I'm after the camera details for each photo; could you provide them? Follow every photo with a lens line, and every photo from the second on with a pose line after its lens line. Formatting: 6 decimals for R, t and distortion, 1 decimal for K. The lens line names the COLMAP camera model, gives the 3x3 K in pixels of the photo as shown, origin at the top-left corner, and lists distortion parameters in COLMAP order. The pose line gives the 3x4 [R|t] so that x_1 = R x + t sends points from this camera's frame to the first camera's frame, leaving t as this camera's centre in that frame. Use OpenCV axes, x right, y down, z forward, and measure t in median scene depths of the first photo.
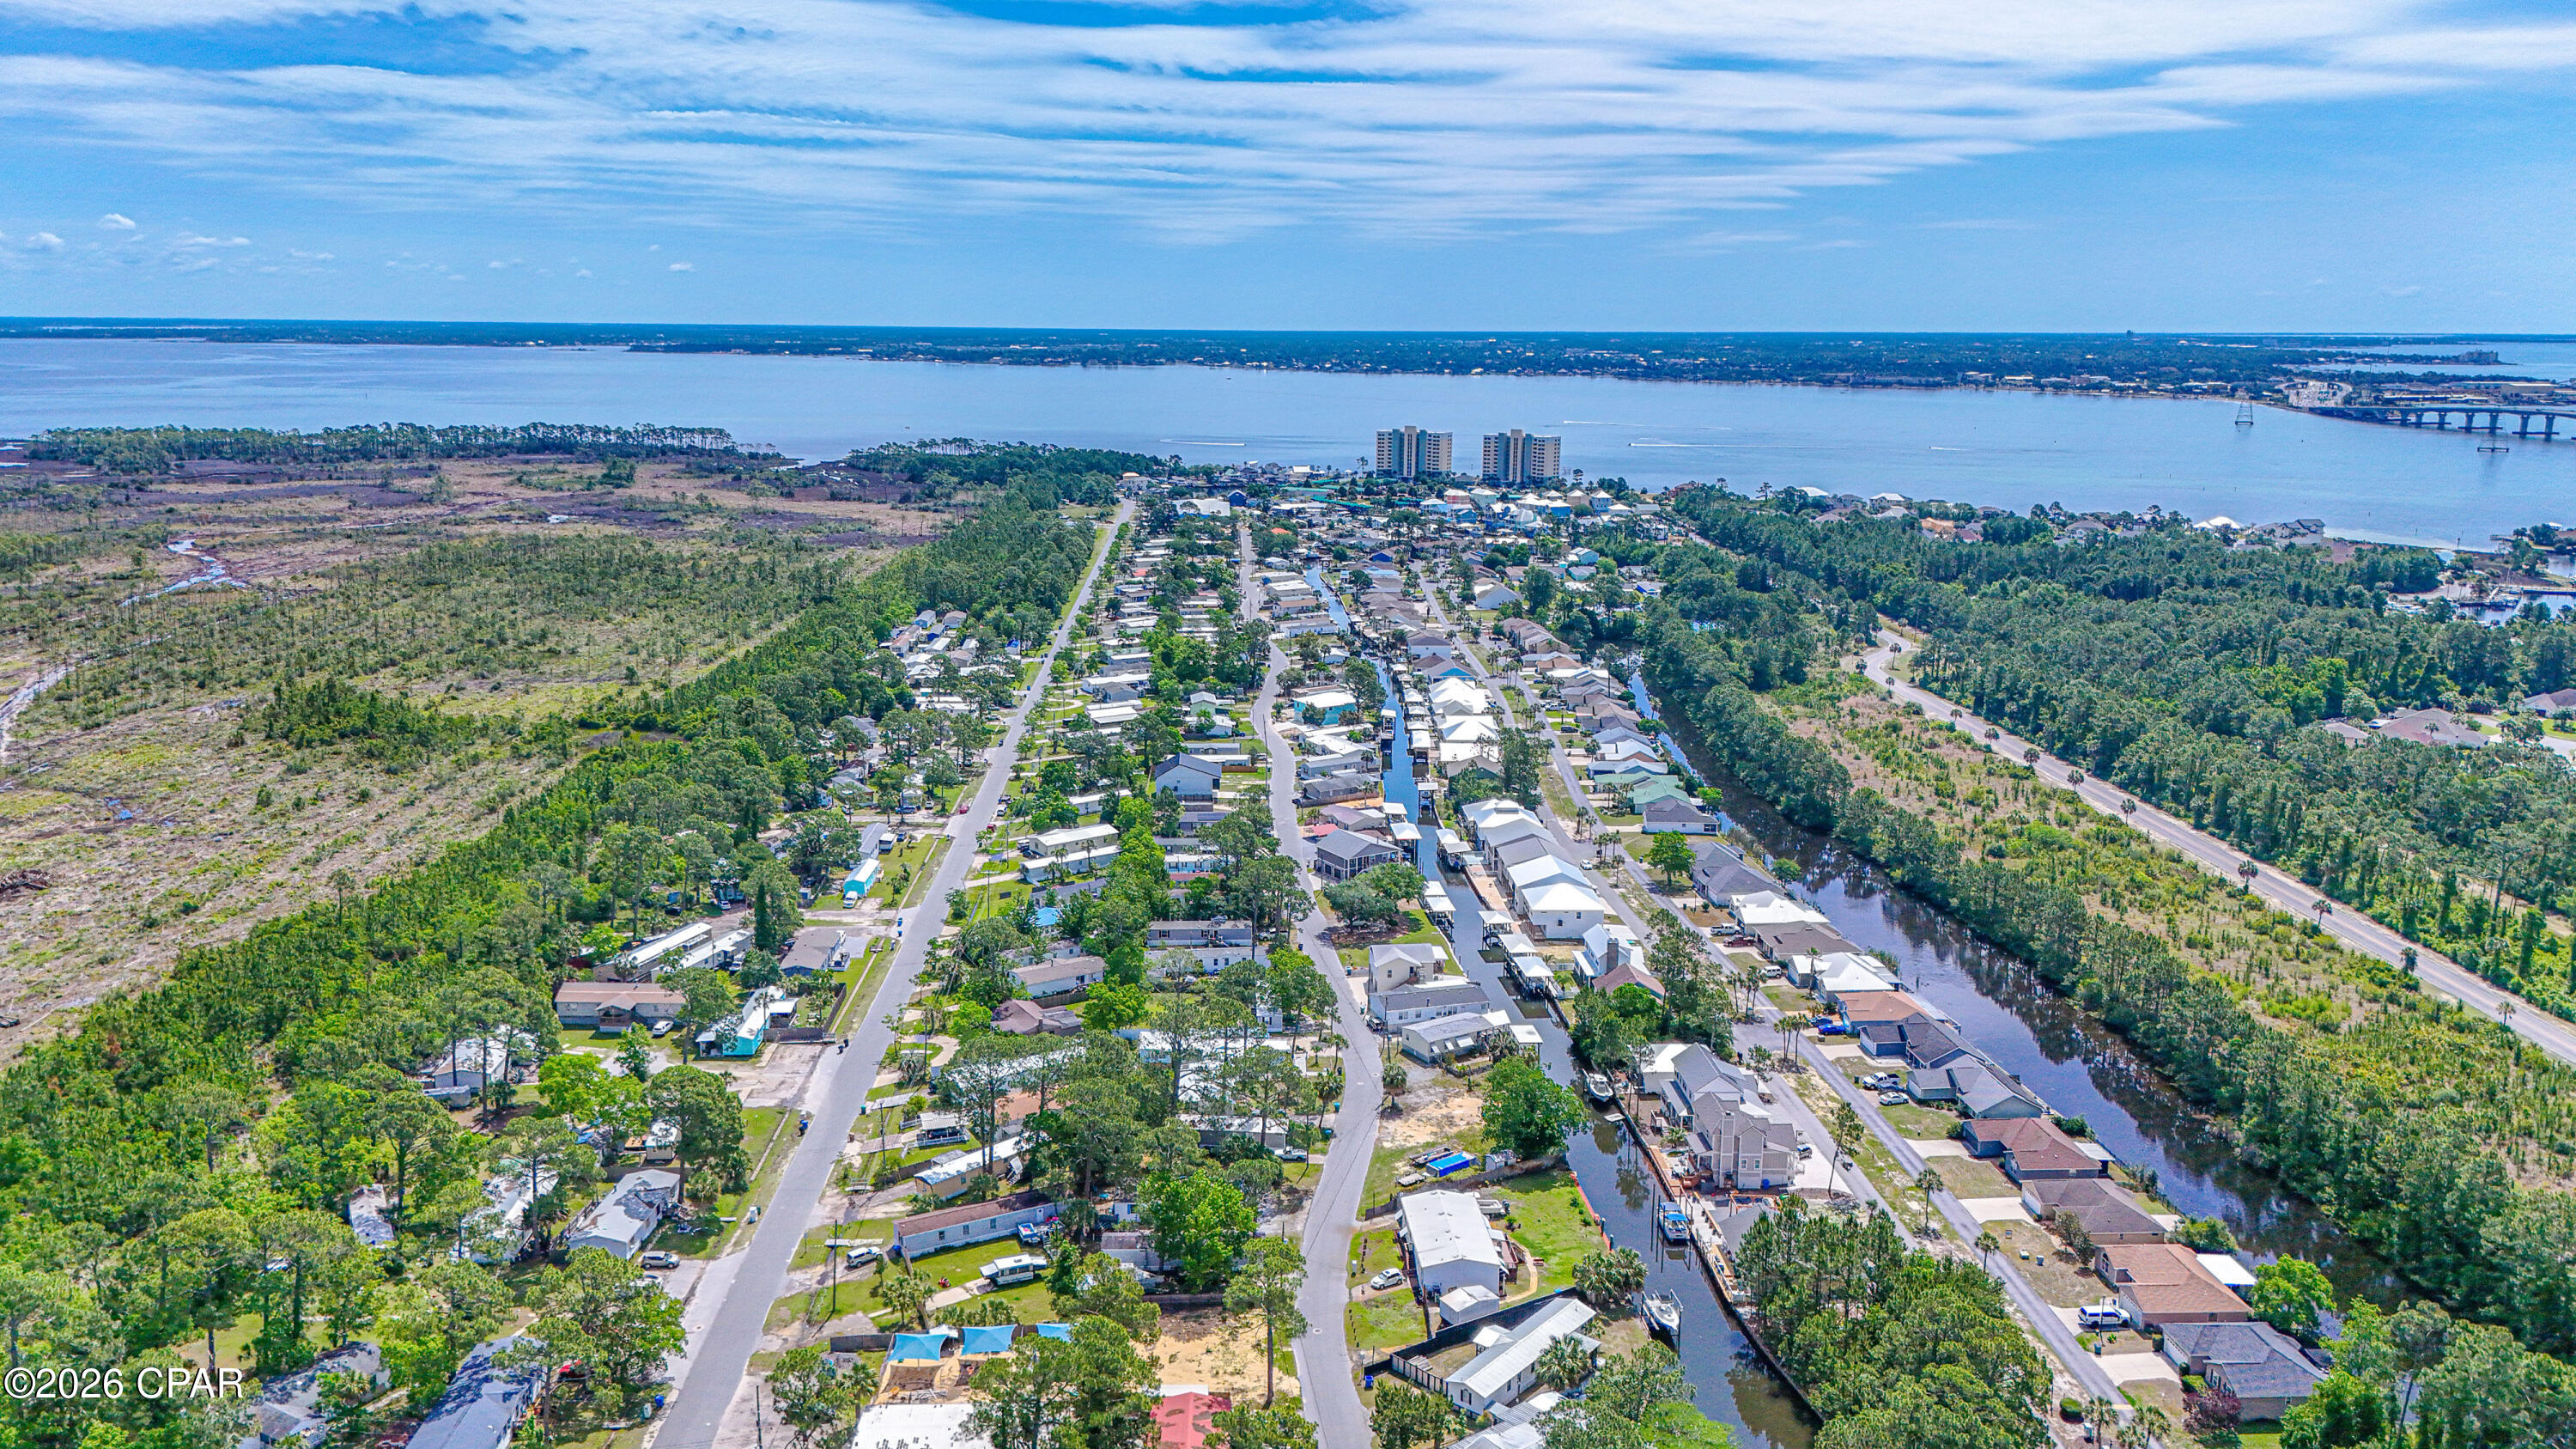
lens RADIAL K [[1866.5, 0, 1288.0], [0, 1866.5, 724.5], [0, 0, 1]] dist [0.074563, -0.072560]
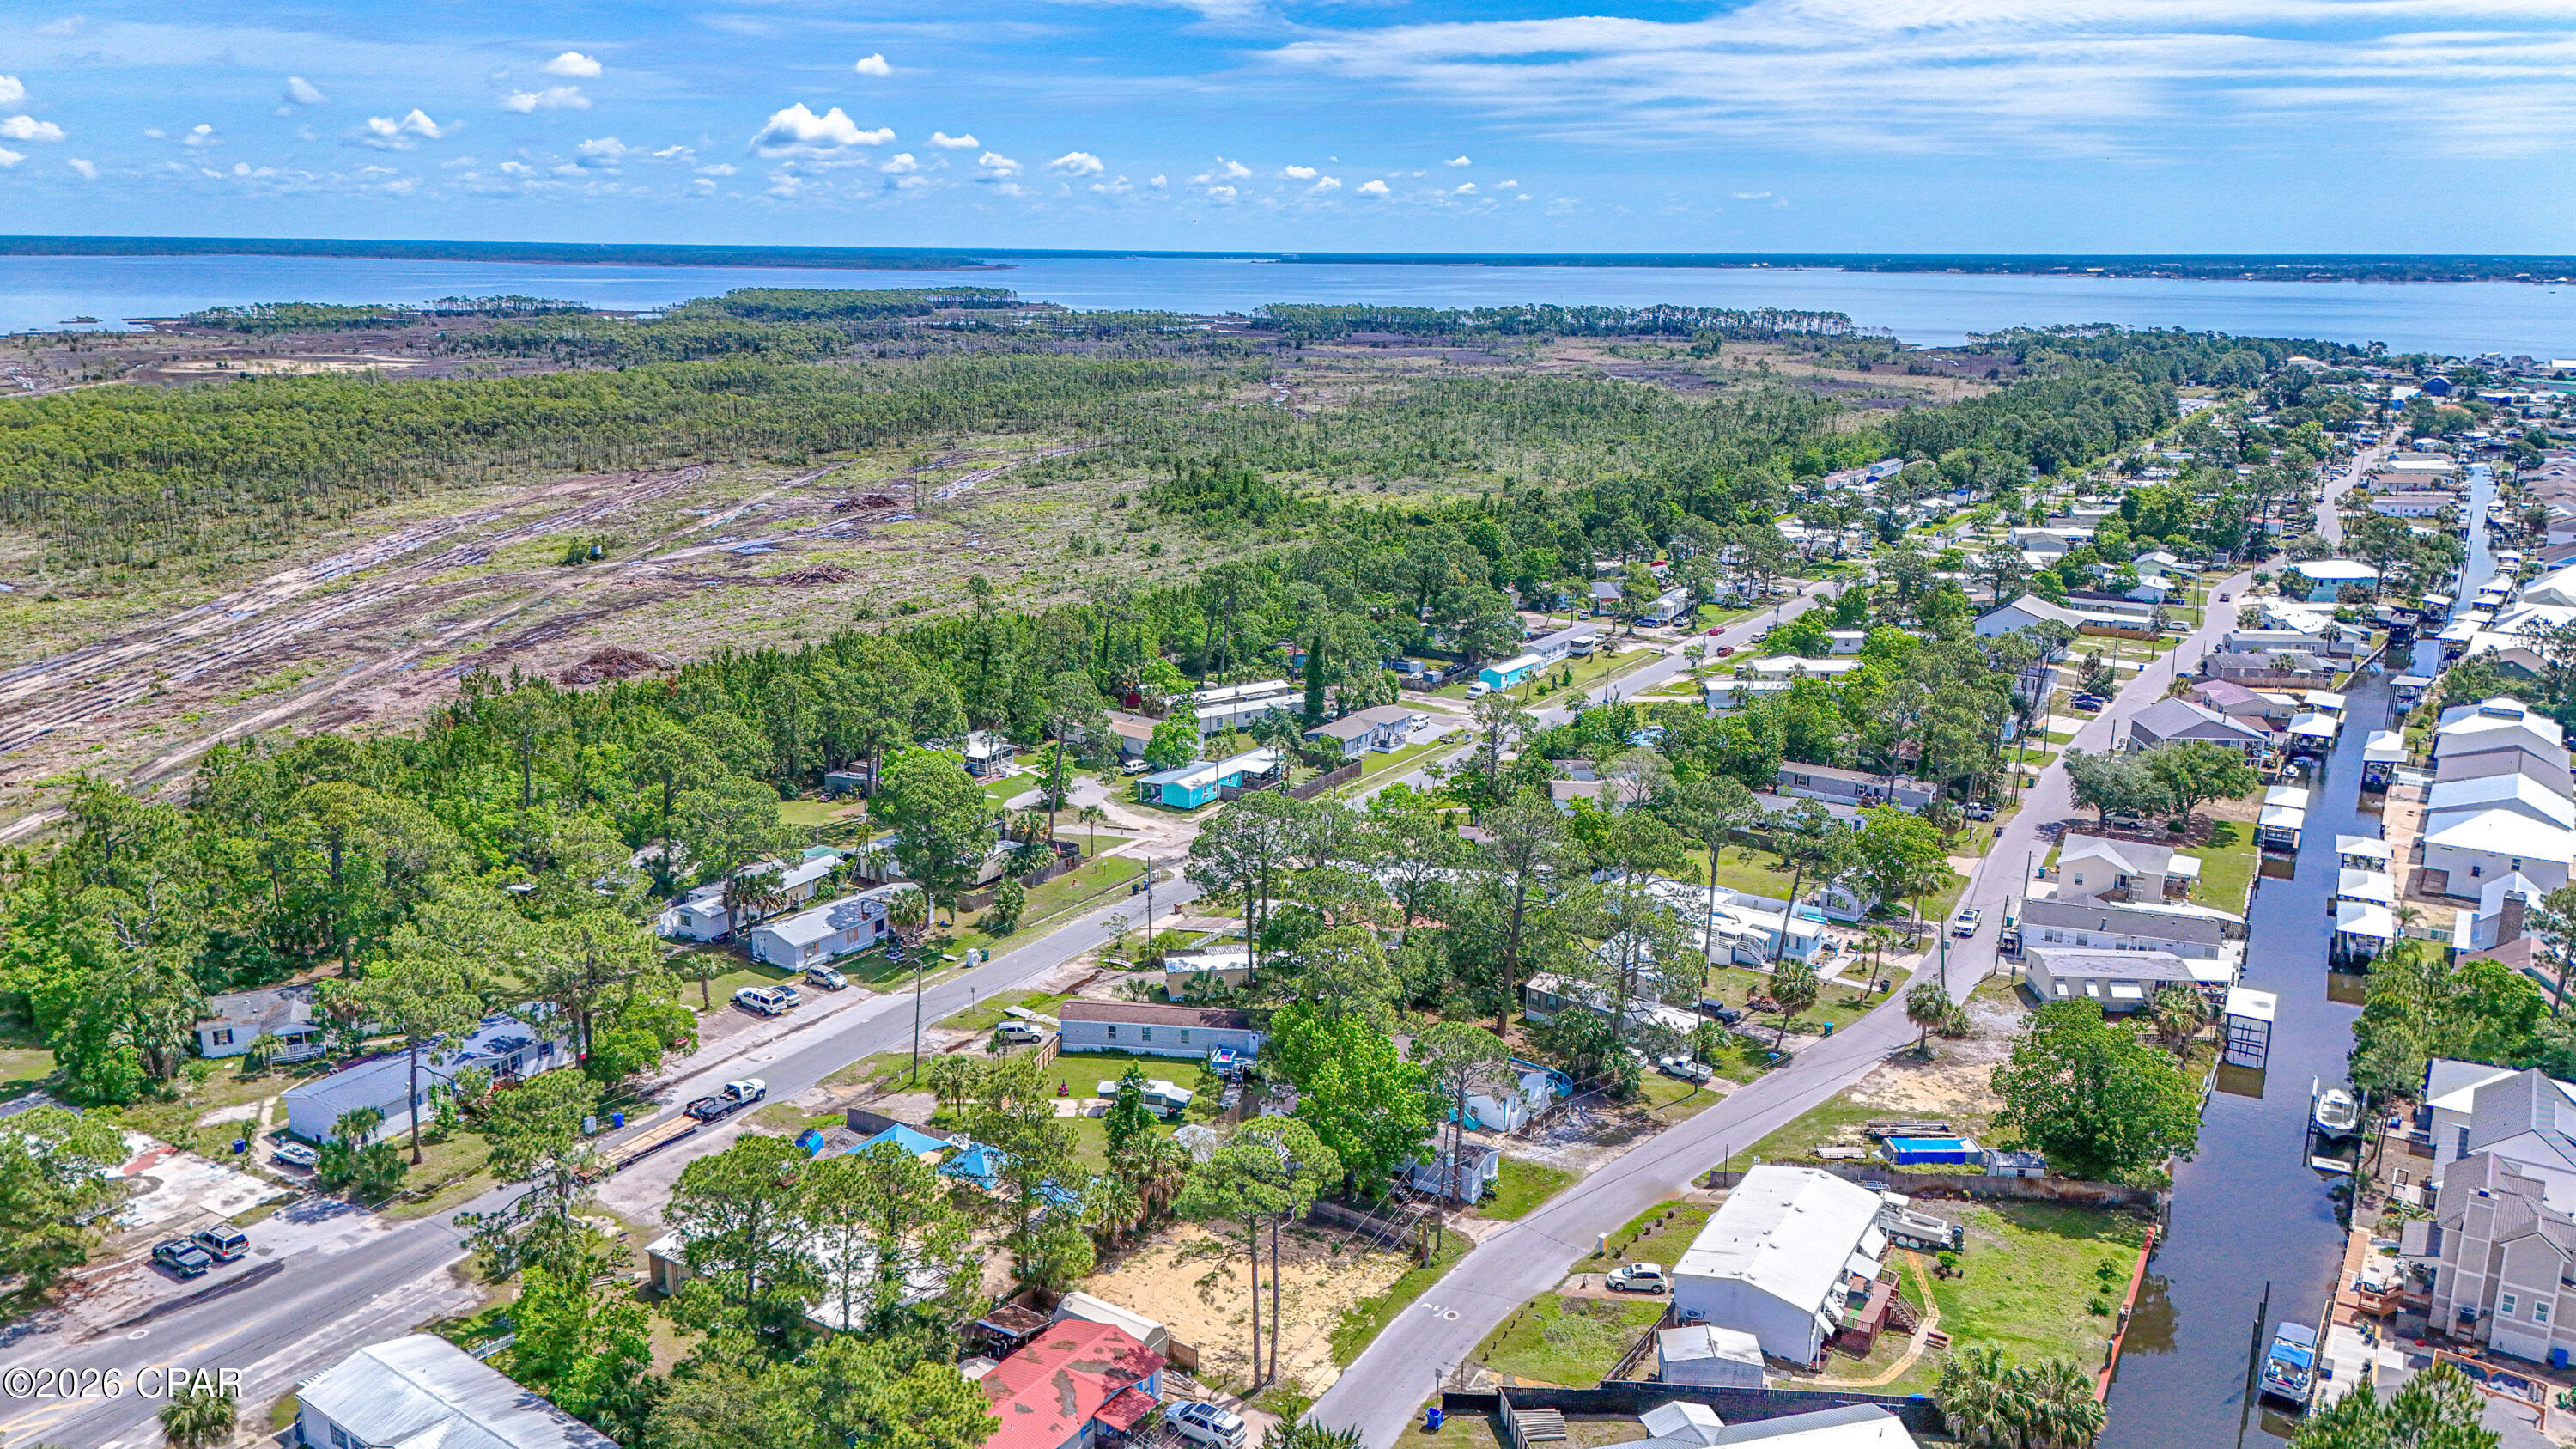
lens RADIAL K [[1866.5, 0, 1288.0], [0, 1866.5, 724.5], [0, 0, 1]] dist [0.074563, -0.072560]
pose [[0.814234, 0.141355, -0.563064, 0.227056], [-0.121059, 0.989924, 0.073455, 0.081119], [0.567774, 0.008355, 0.823142, 0.386696]]
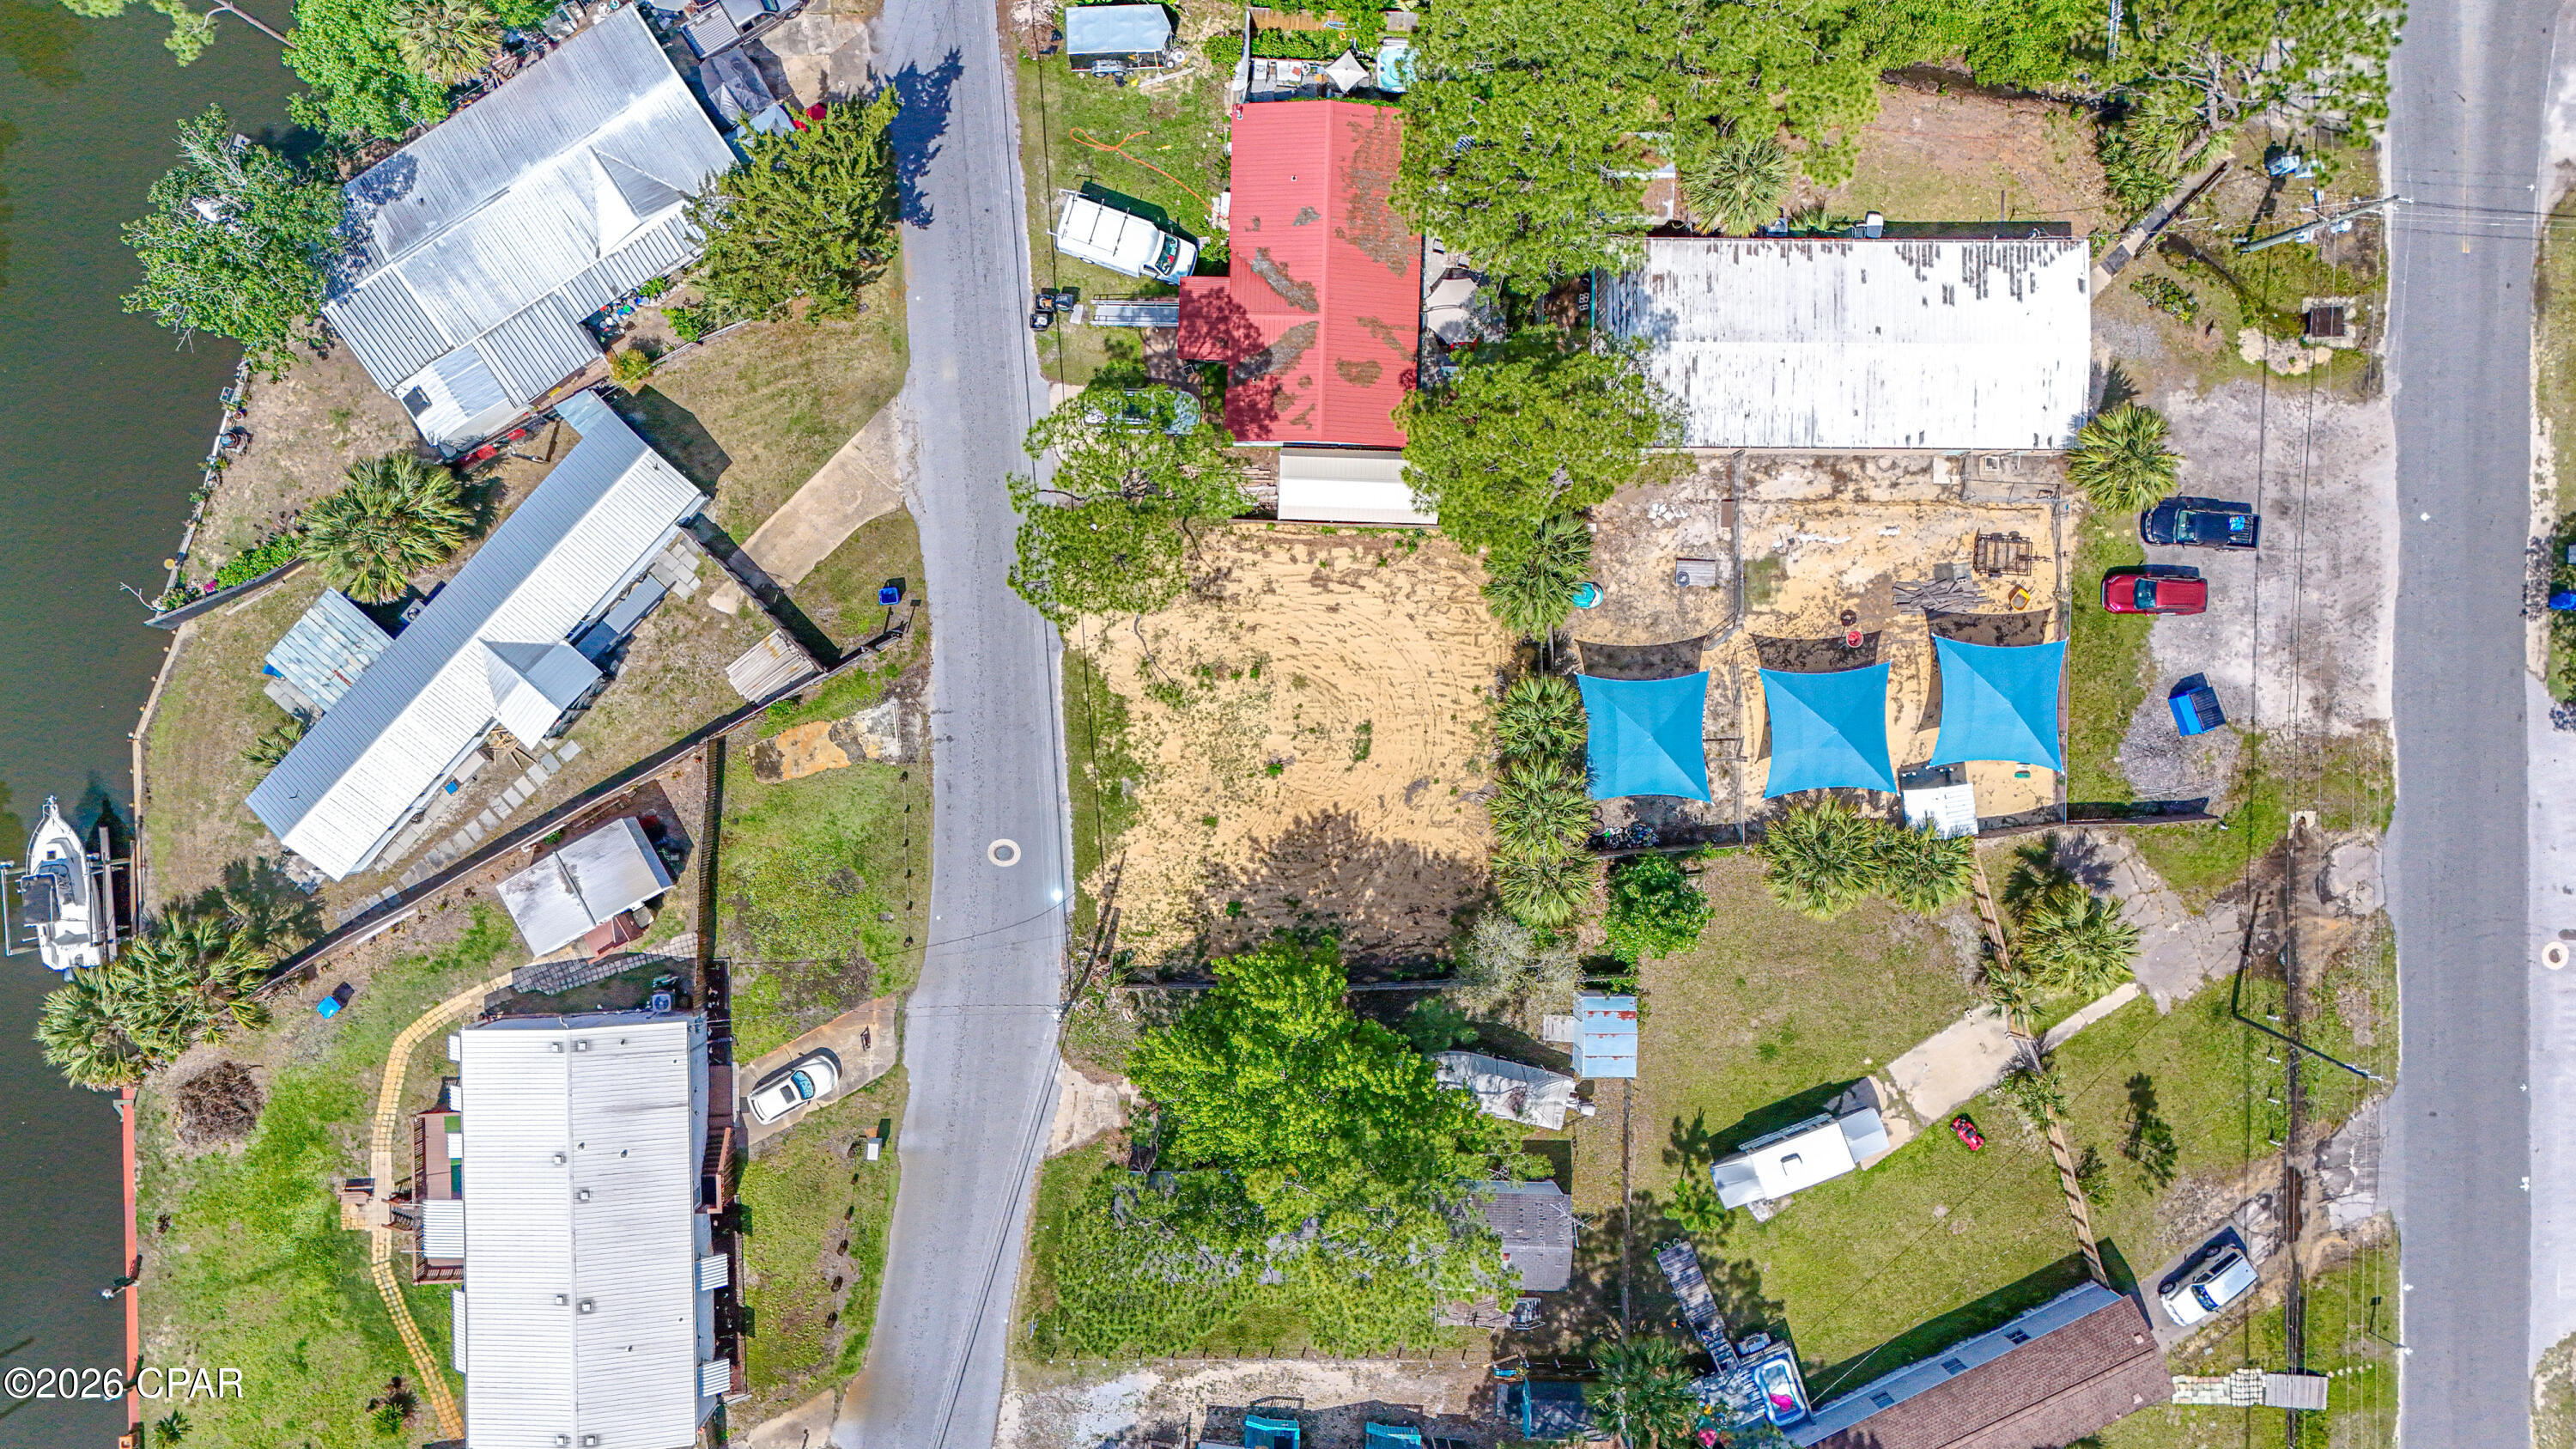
lens RADIAL K [[1866.5, 0, 1288.0], [0, 1866.5, 724.5], [0, 0, 1]] dist [0.074563, -0.072560]
pose [[-0.997812, -0.049945, -0.043328, -0.021444], [-0.033817, -0.177607, 0.983520, -0.054116], [-0.056818, 0.982833, 0.175530, 0.723972]]
